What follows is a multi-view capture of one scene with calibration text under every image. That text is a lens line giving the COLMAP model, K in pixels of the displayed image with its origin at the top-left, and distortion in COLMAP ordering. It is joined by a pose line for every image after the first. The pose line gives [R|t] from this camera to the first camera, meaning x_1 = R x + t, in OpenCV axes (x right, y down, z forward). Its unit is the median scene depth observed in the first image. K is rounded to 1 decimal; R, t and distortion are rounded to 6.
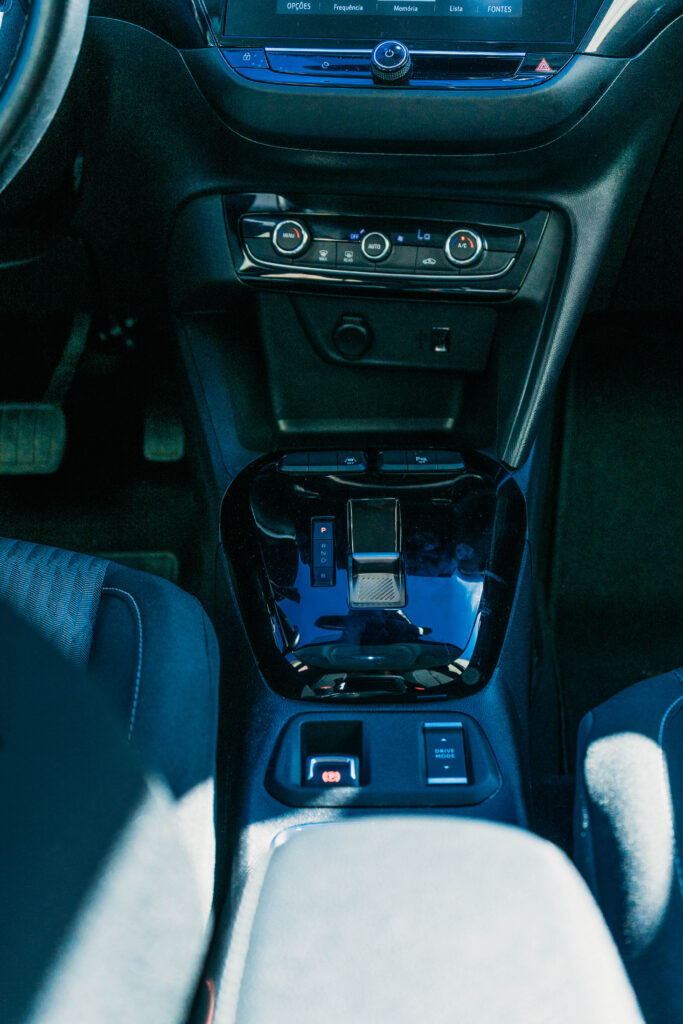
lens RADIAL K [[1485.7, 0, 342.6], [0, 1485.7, 511.4], [0, 0, 1]] dist [-0.016727, 0.000000]
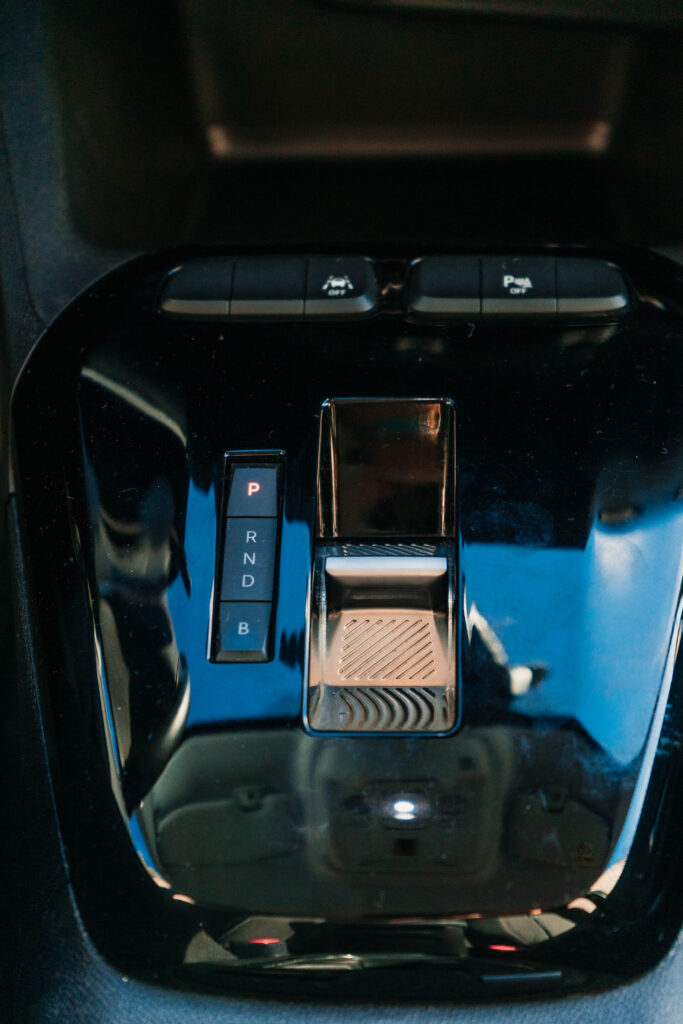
lens RADIAL K [[1944.7, 0, 339.1], [0, 1944.7, 512.4], [0, 0, 1]] dist [0.049965, 0.000000]
pose [[0.997862, 0.013145, -0.064018, 0.039833], [0.000816, 0.976981, 0.213327, -0.085914], [0.065348, -0.212923, 0.974881, 0.484005]]
